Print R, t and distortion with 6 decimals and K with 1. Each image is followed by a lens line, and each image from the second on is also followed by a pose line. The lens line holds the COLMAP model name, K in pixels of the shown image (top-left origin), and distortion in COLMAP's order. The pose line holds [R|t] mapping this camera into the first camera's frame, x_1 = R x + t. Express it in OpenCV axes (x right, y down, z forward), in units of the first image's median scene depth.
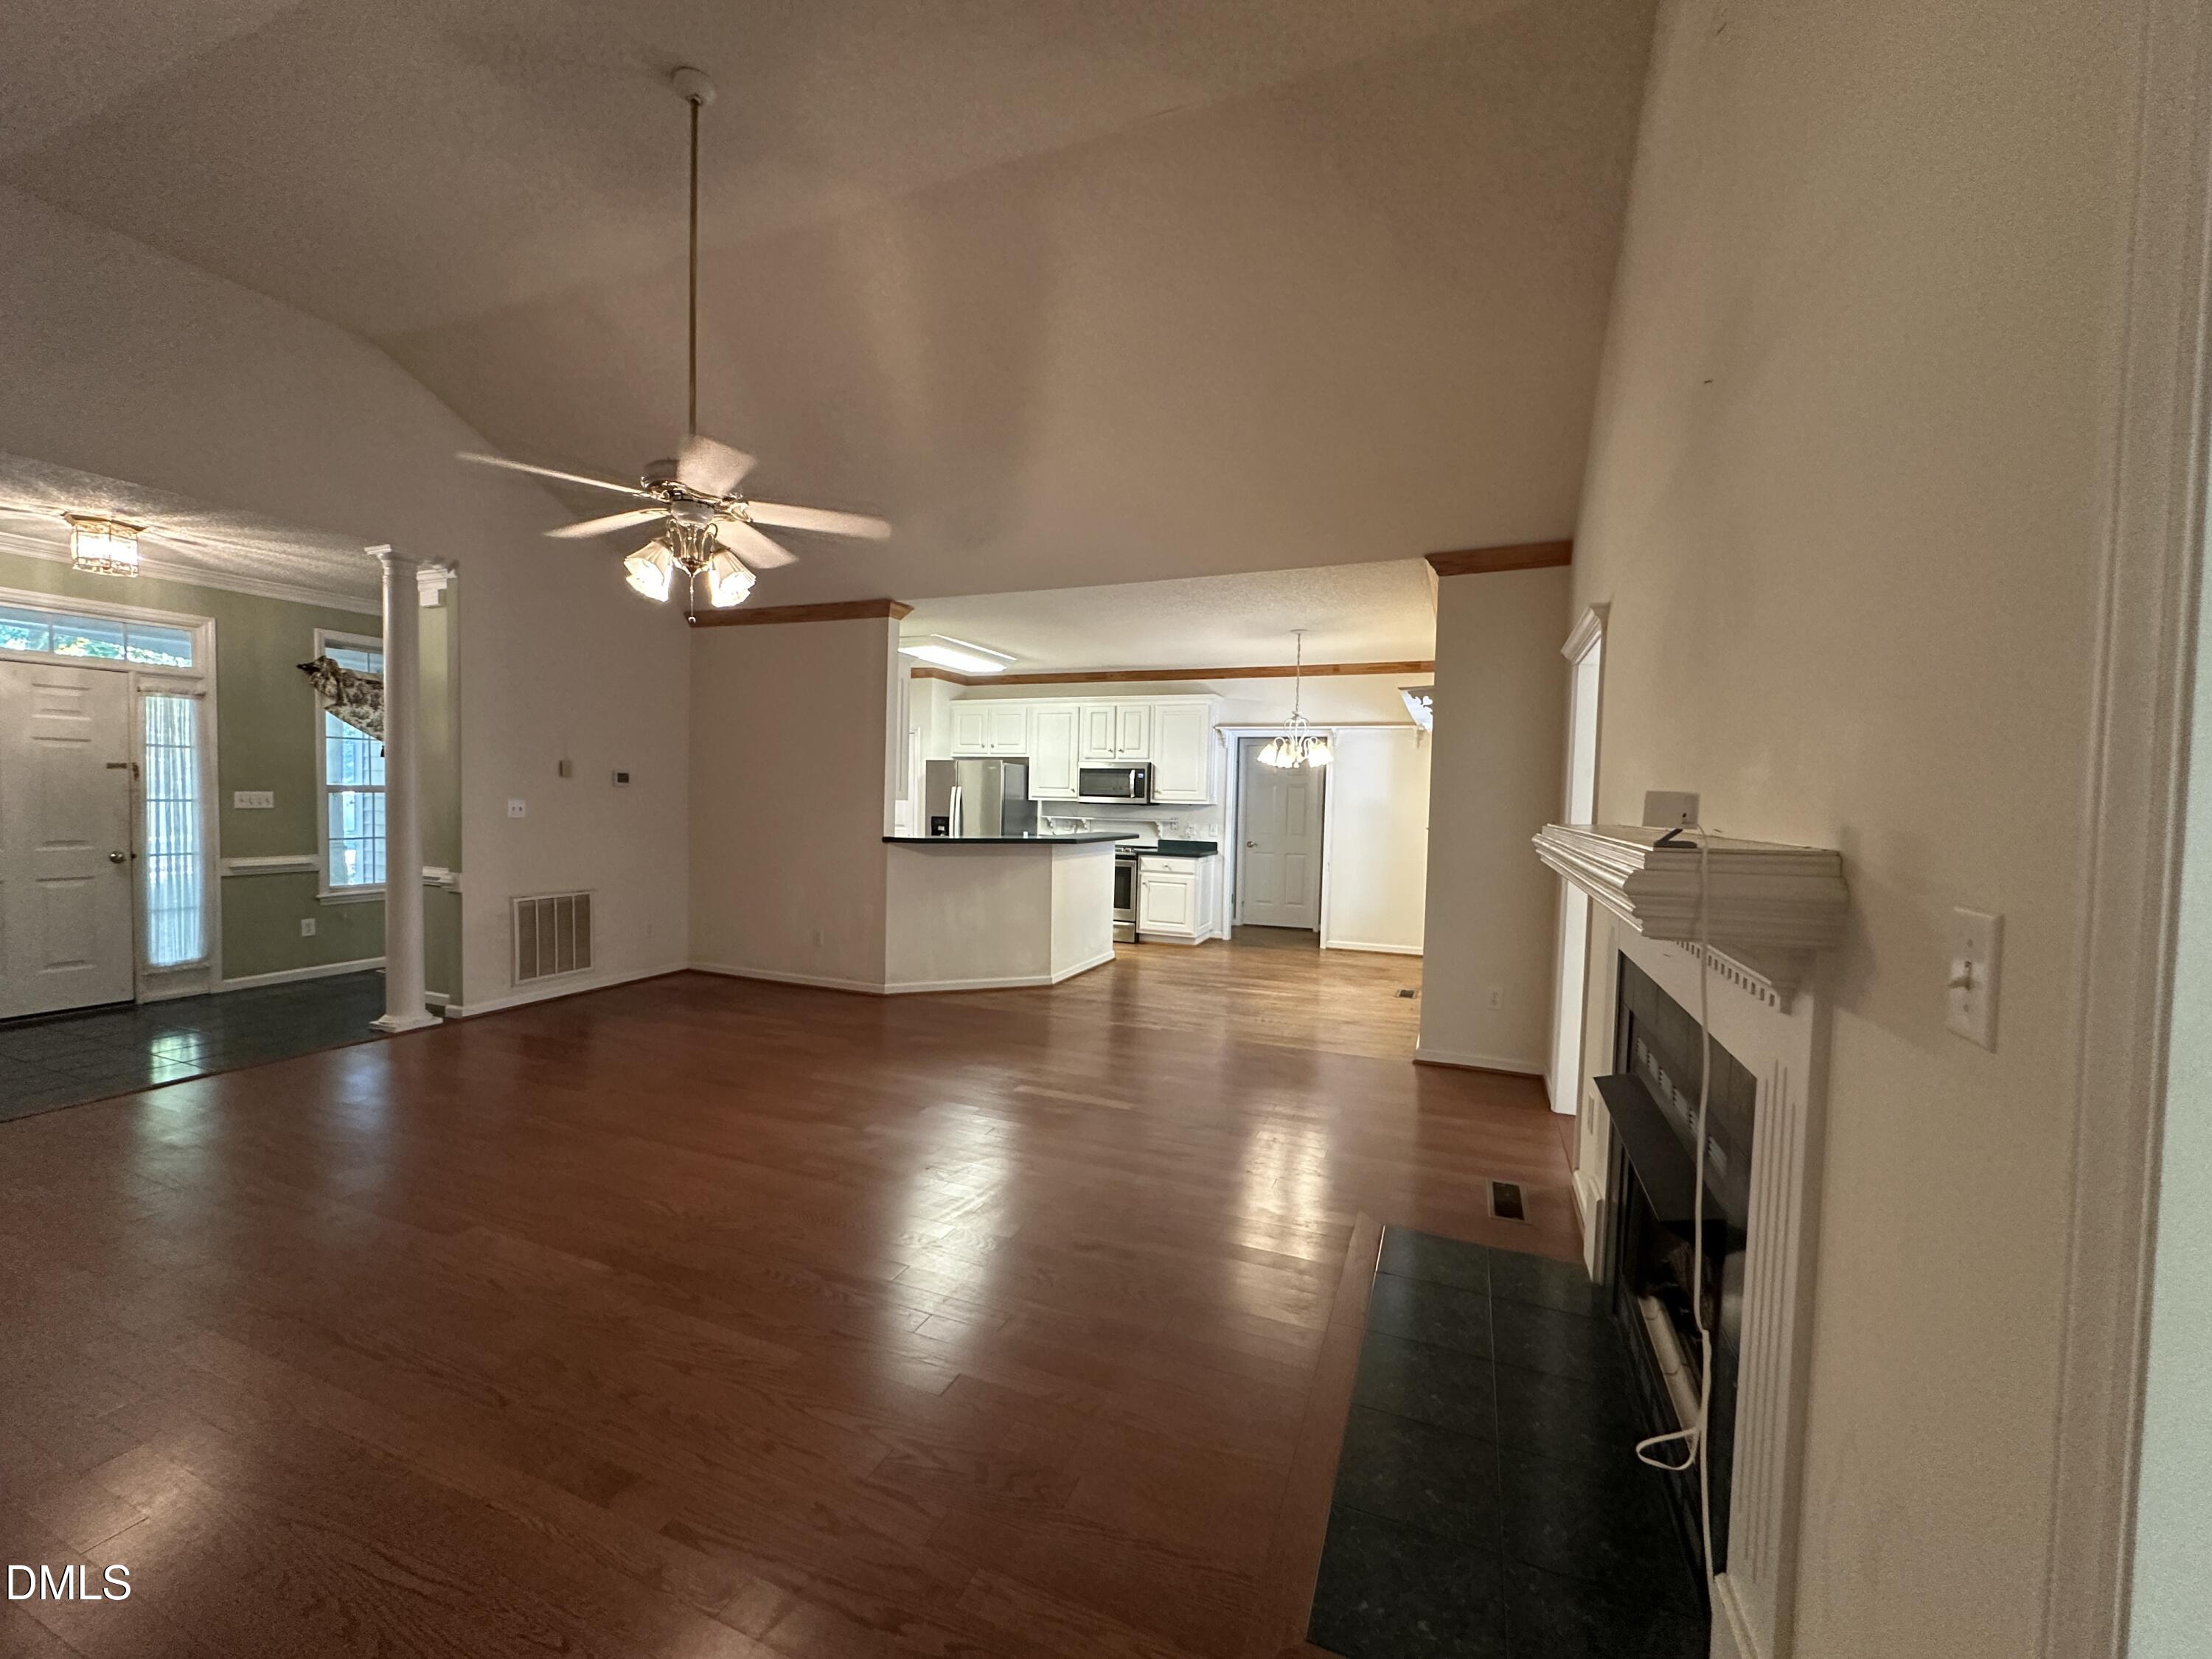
lens RADIAL K [[877.6, 0, 1104.8], [0, 877.6, 829.4], [0, 0, 1]] dist [-0.003371, 0.001124]
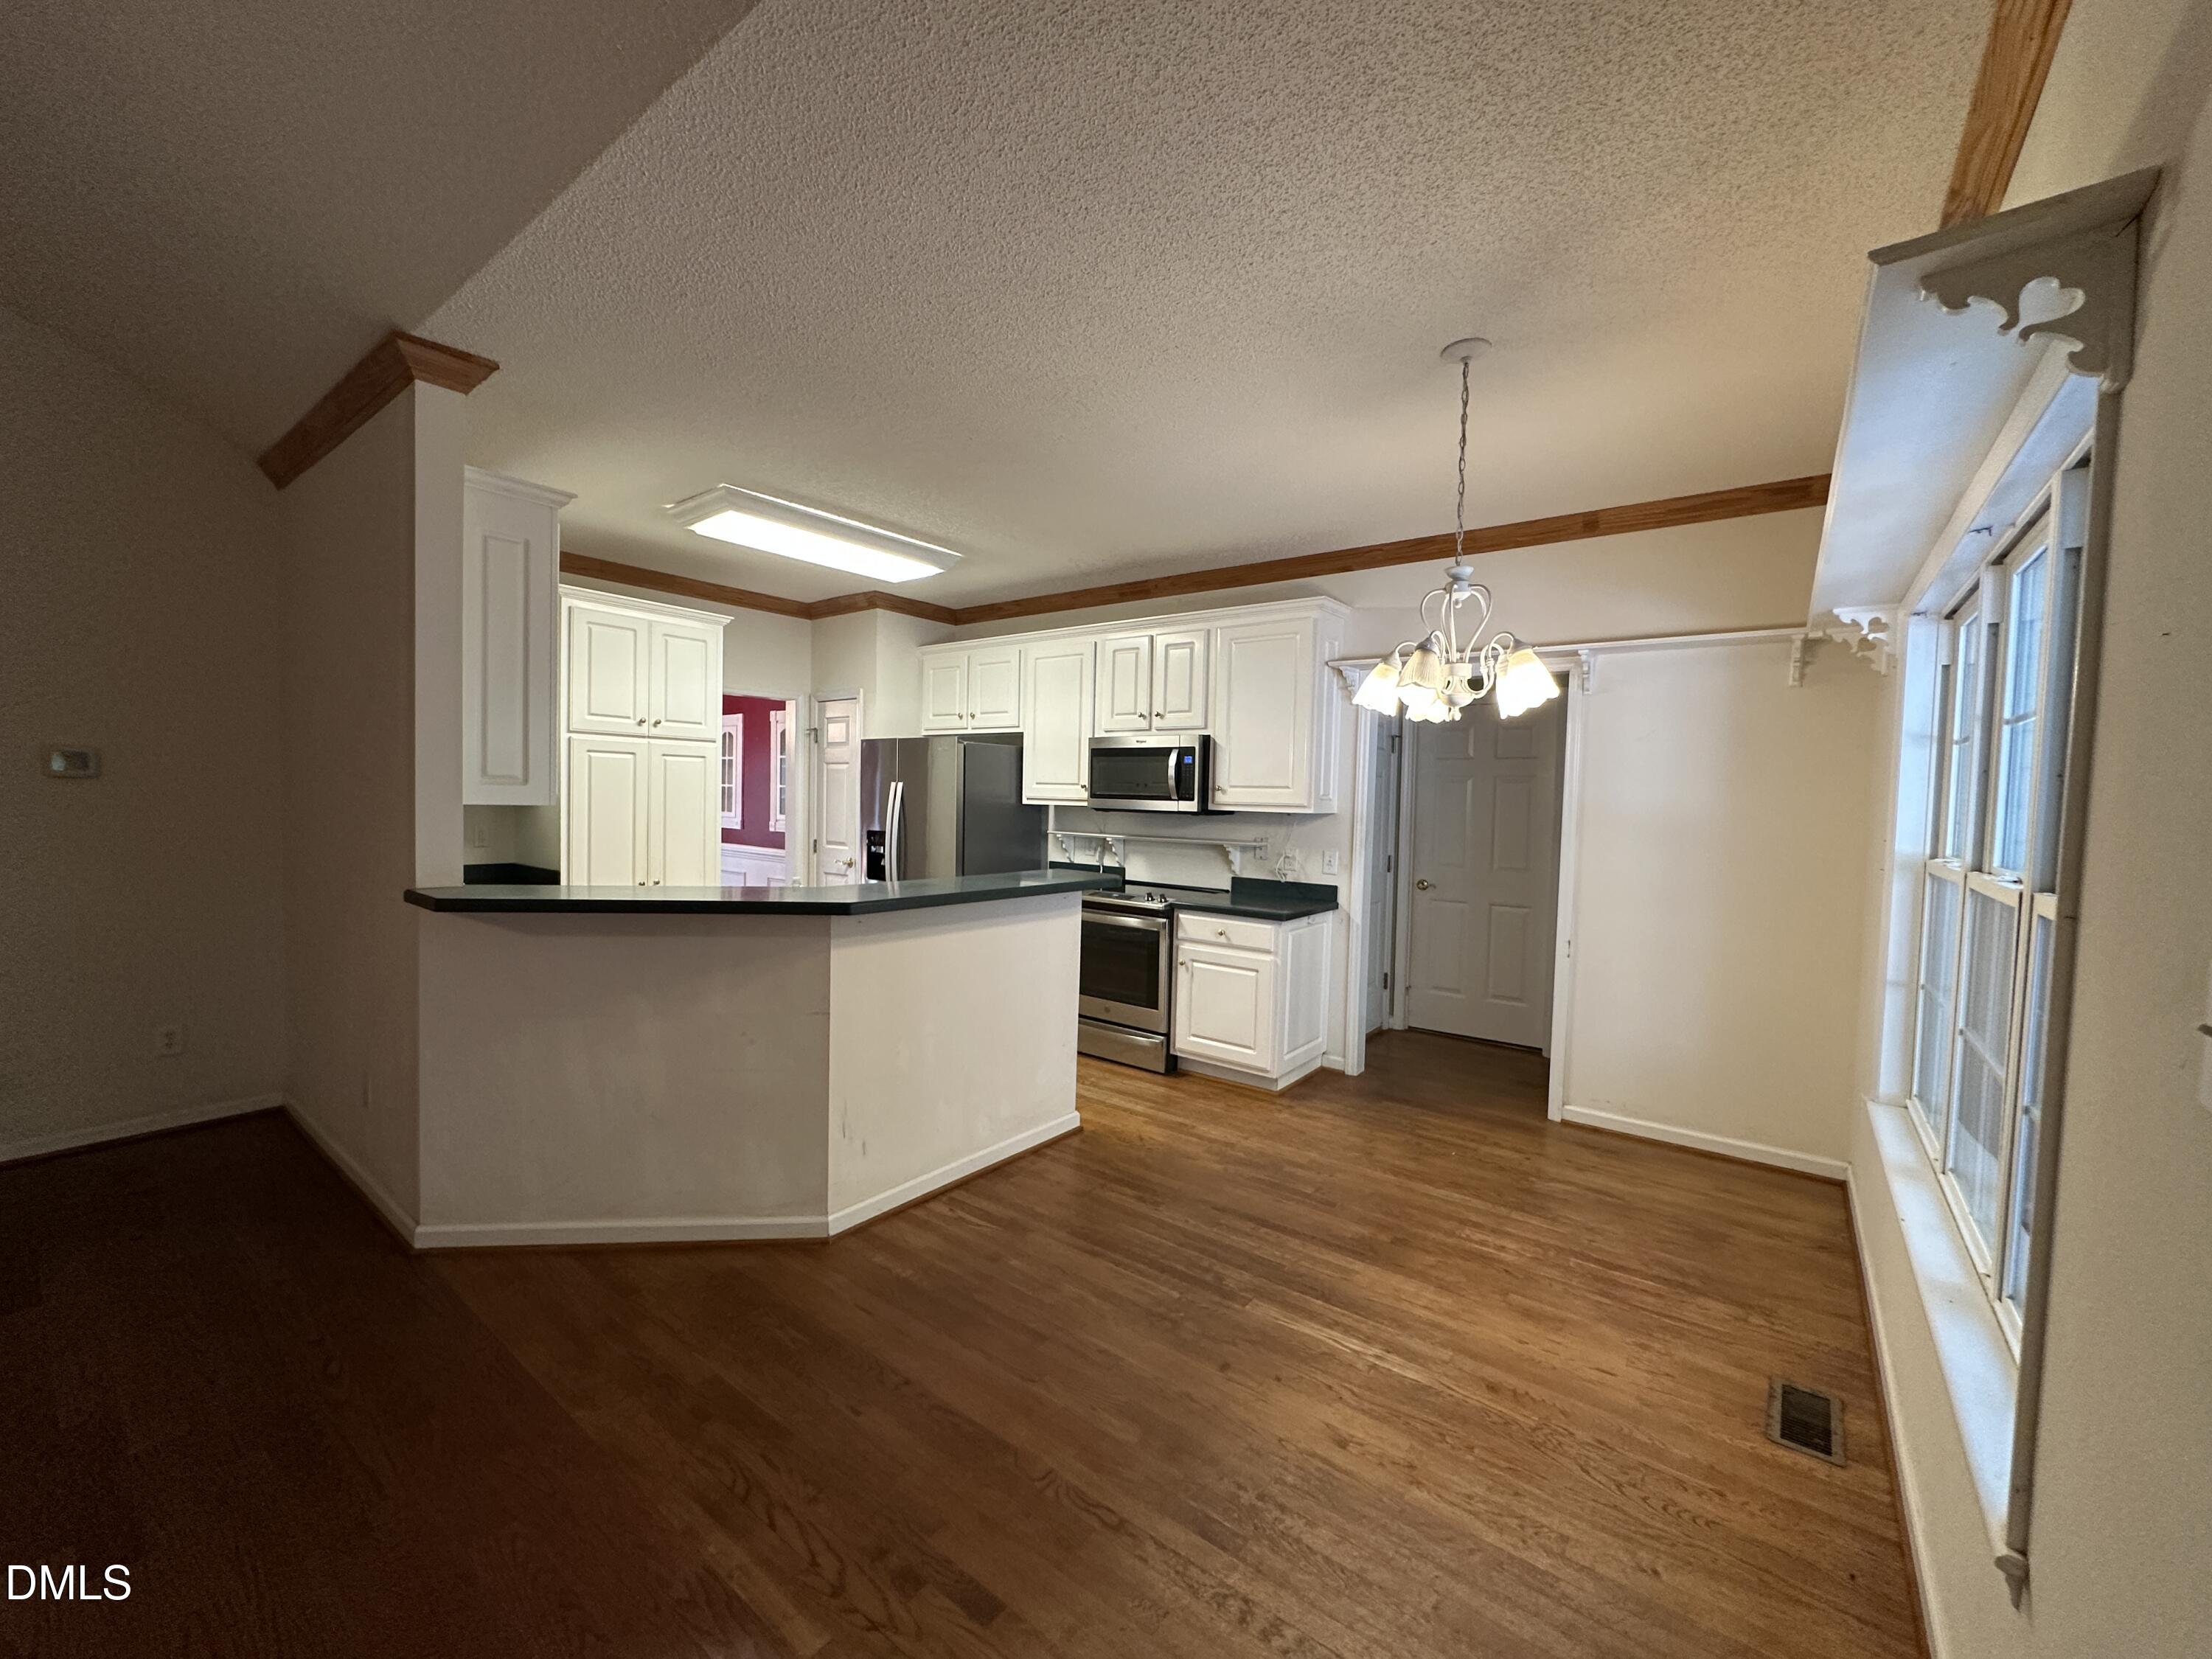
lens RADIAL K [[877.6, 0, 1106.3], [0, 877.6, 833.0], [0, 0, 1]] dist [-0.003371, 0.001124]
pose [[0.964776, 0.011353, -0.262826, 0.176064], [-0.011416, 0.999934, 0.001288, -0.021535], [0.262824, 0.001758, 0.964842, 0.611401]]
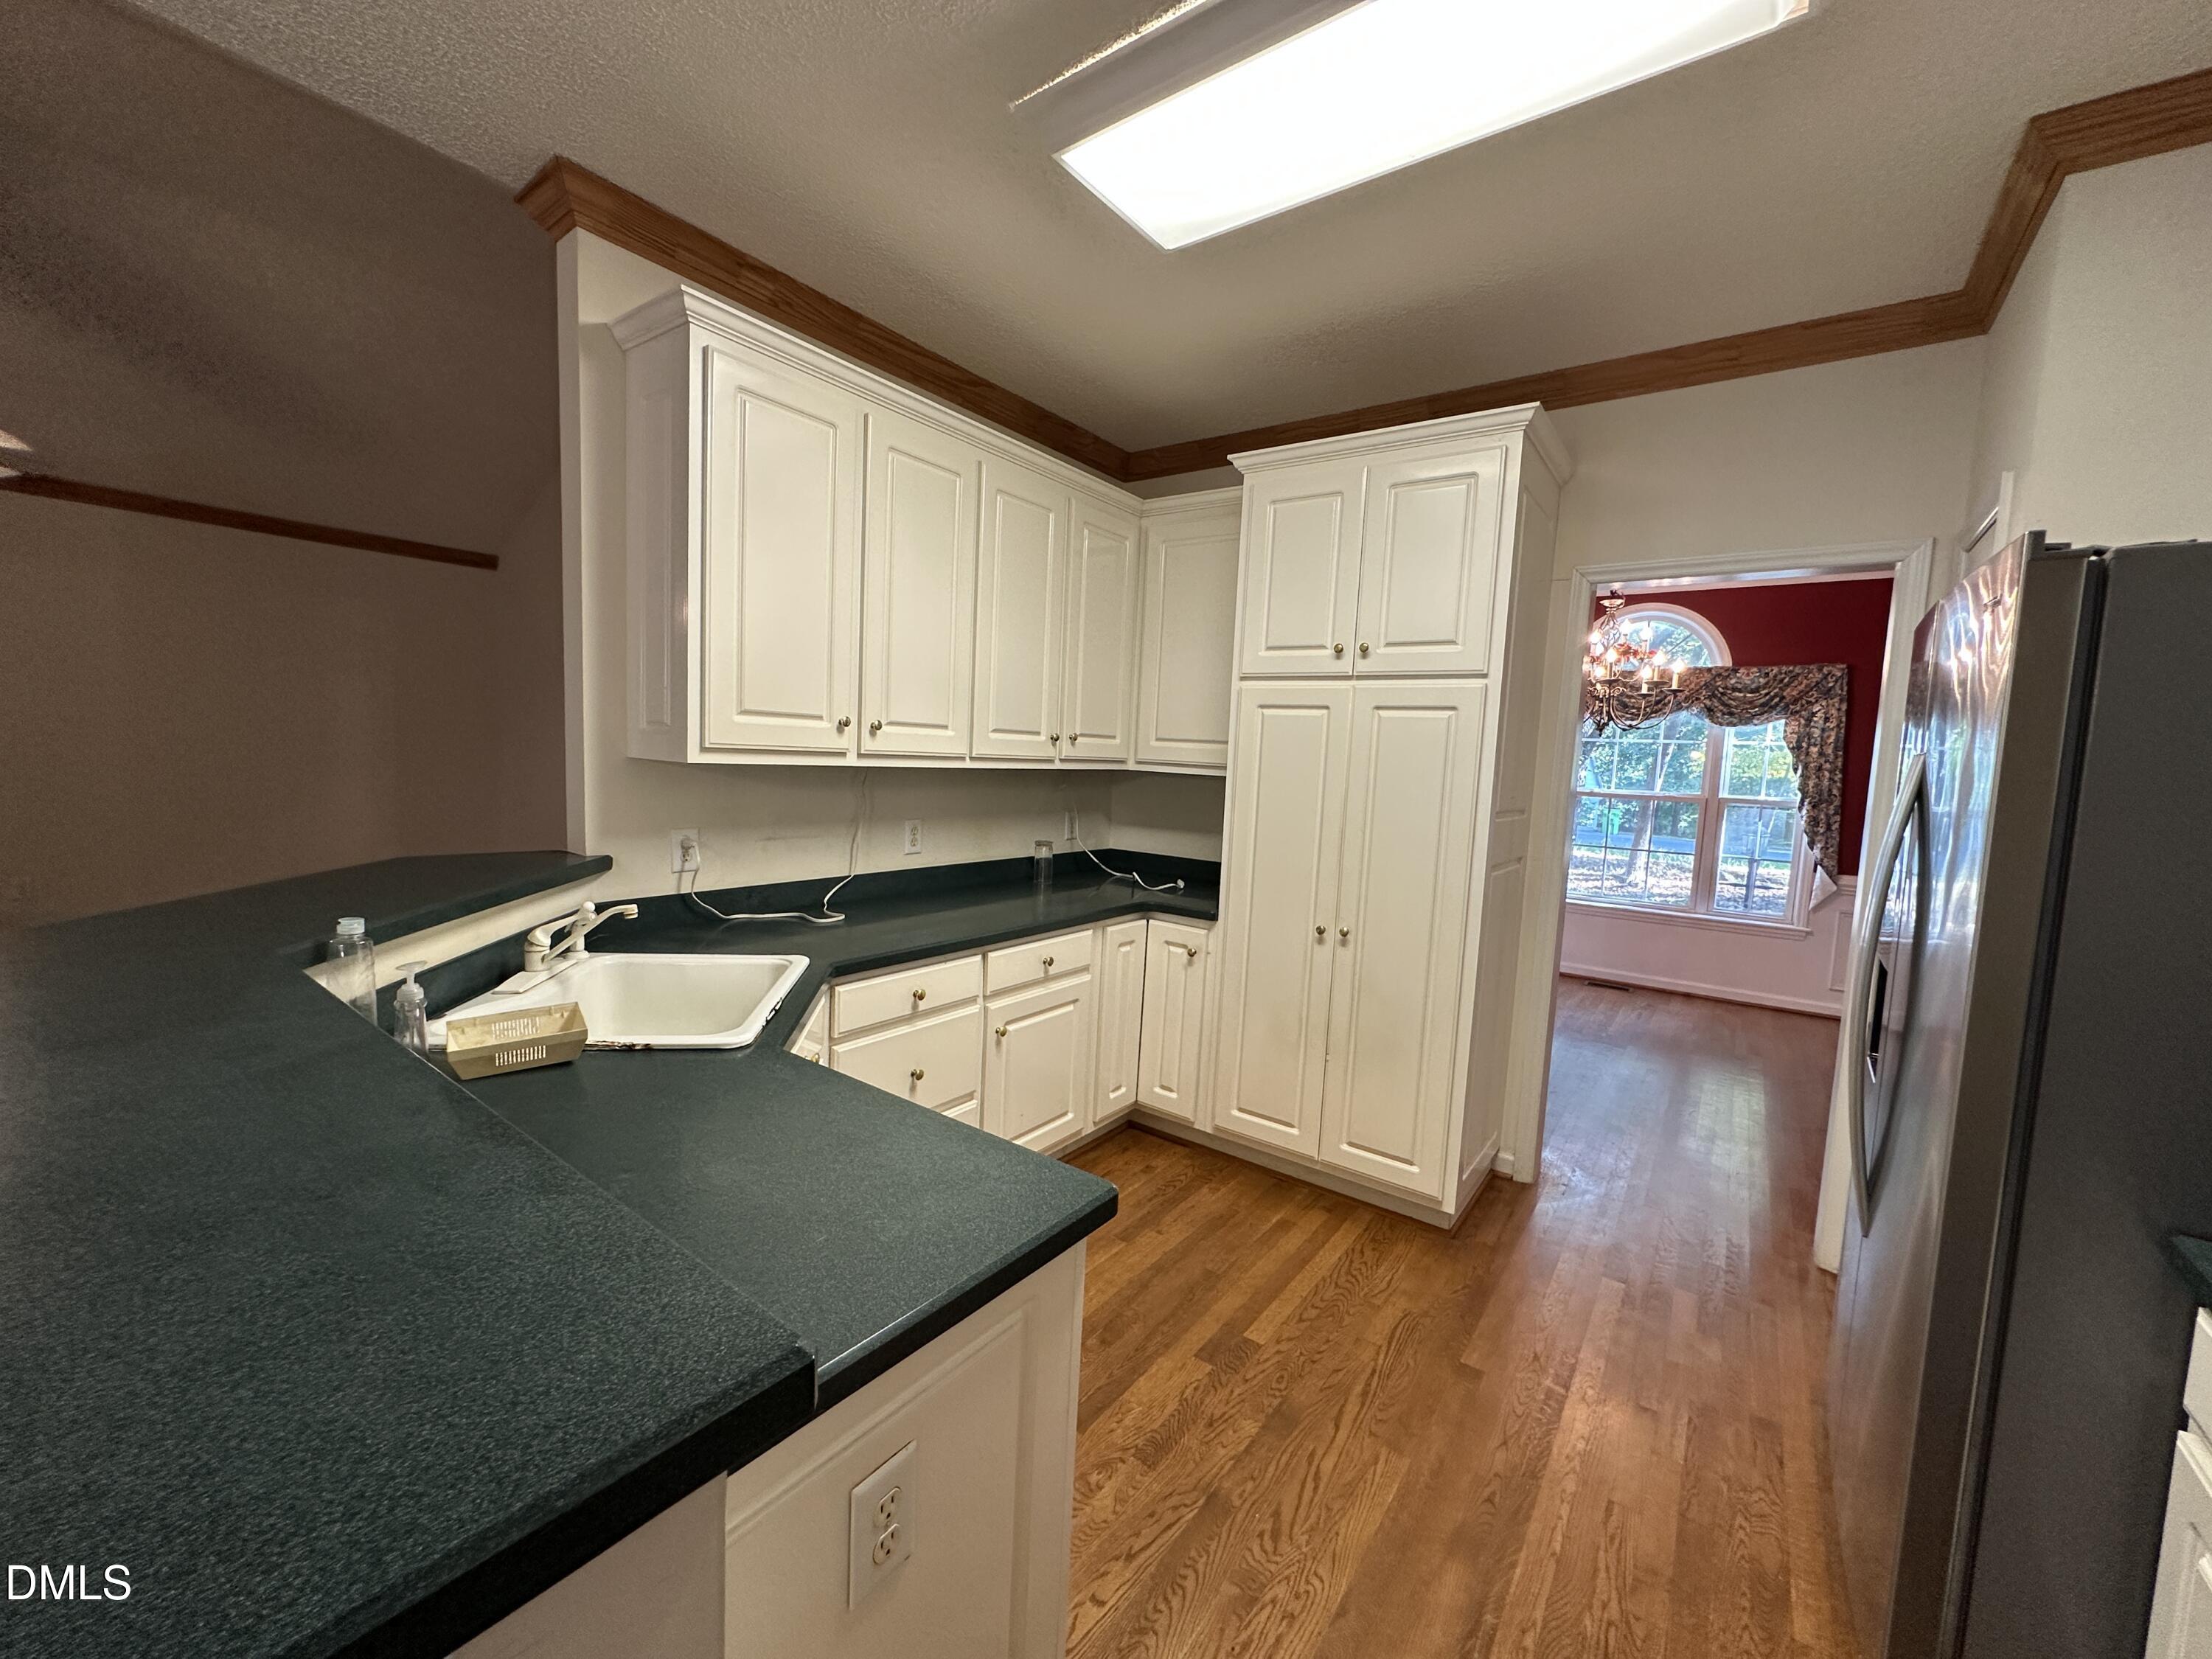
lens RADIAL K [[877.6, 0, 1101.0], [0, 877.6, 828.5], [0, 0, 1]] dist [-0.003371, 0.001124]
pose [[-0.239722, 0.052511, -0.969420, 0.046551], [-0.087345, 0.993320, 0.075404, -0.046397], [0.966905, 0.102750, -0.233534, 1.227685]]
